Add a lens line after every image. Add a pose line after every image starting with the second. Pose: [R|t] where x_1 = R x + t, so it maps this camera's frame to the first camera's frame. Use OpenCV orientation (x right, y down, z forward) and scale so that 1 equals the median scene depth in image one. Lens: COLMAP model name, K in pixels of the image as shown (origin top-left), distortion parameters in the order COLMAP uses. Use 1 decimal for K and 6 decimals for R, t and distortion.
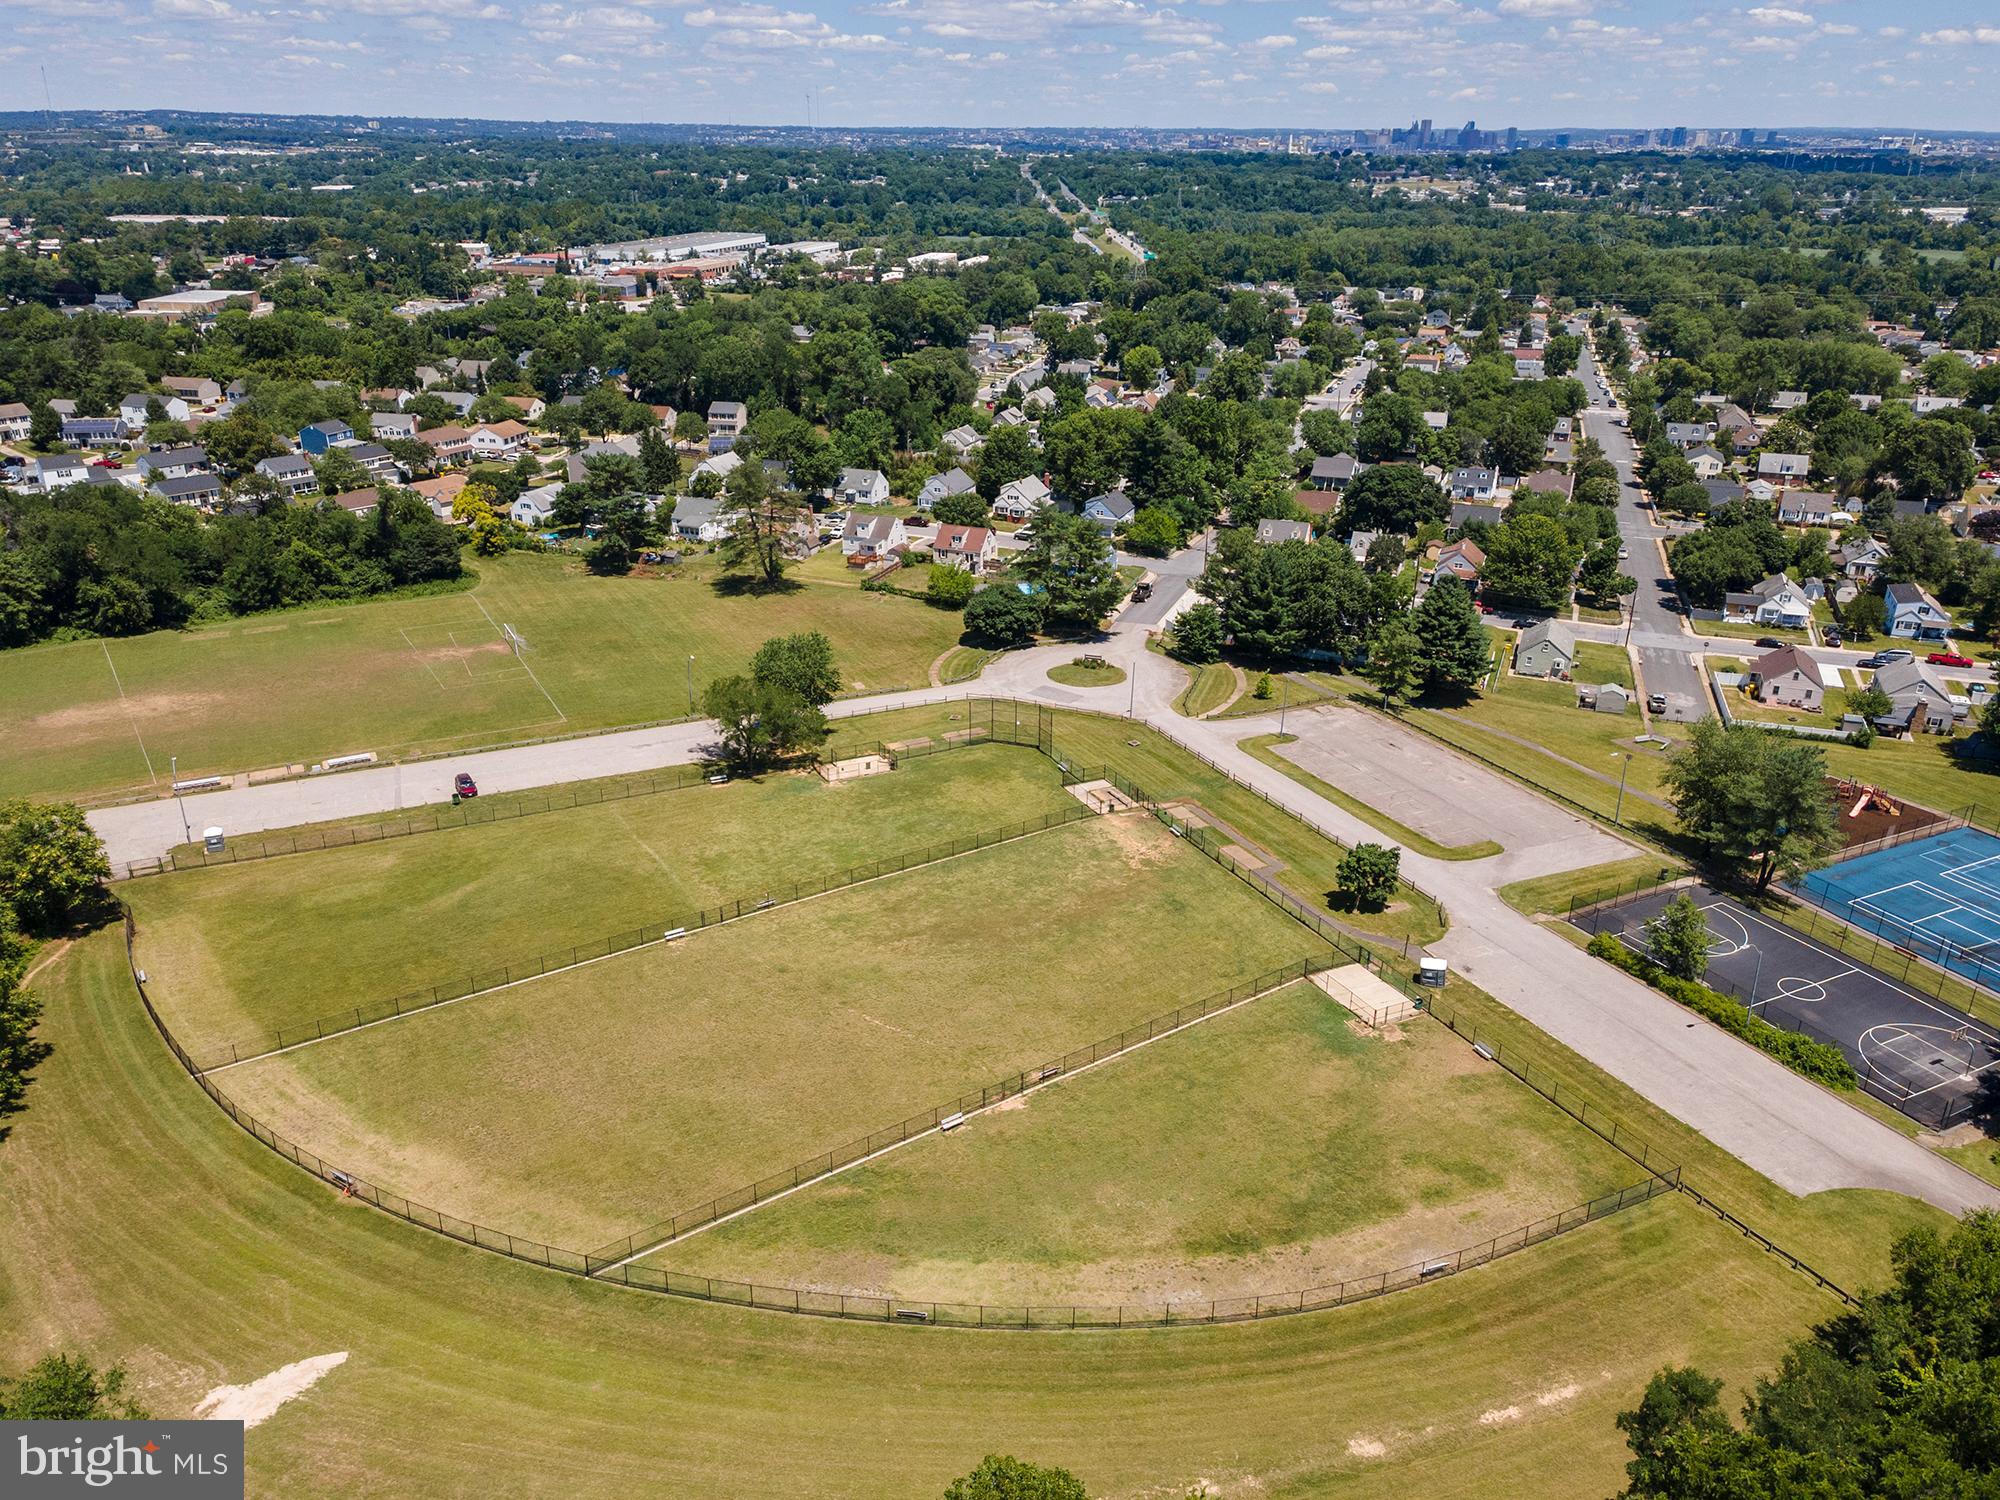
lens RADIAL K [[1468.8, 0, 1000.0], [0, 1468.8, 750.0], [0, 0, 1]] dist [0.002130, 0.083068]
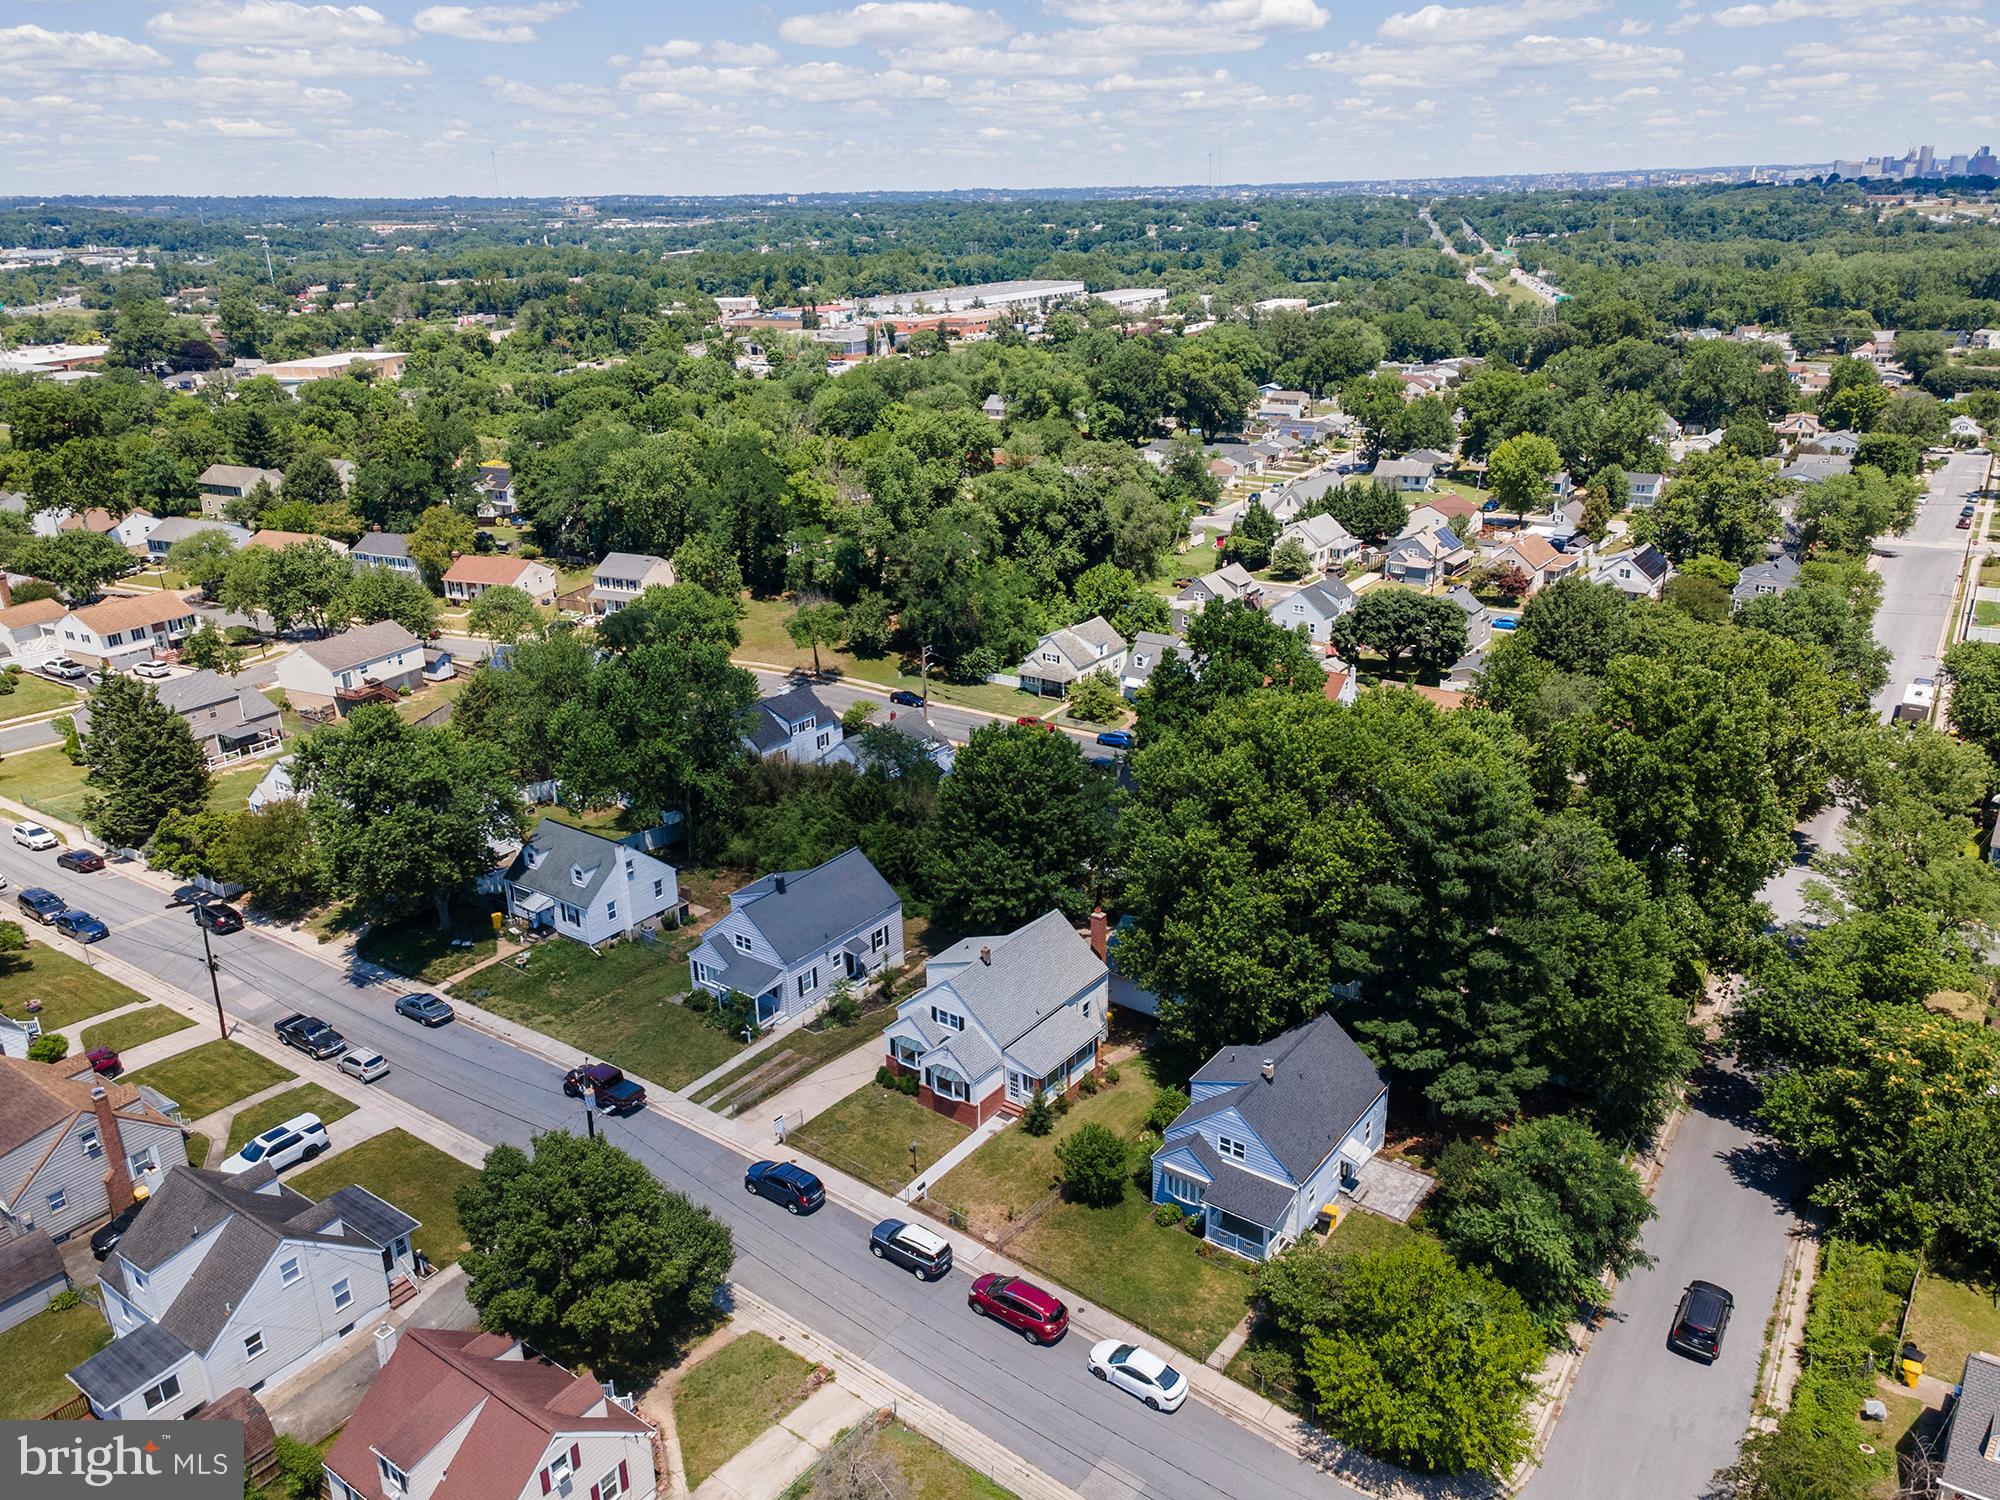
lens RADIAL K [[1483.1, 0, 1003.5], [0, 1483.1, 758.0], [0, 0, 1]] dist [0.018860, 0.037763]
pose [[0.968028, 0.061641, -0.243151, 0.062416], [-0.070136, 0.997187, -0.026430, -0.155071], [0.240838, 0.042639, 0.969628, 0.515238]]
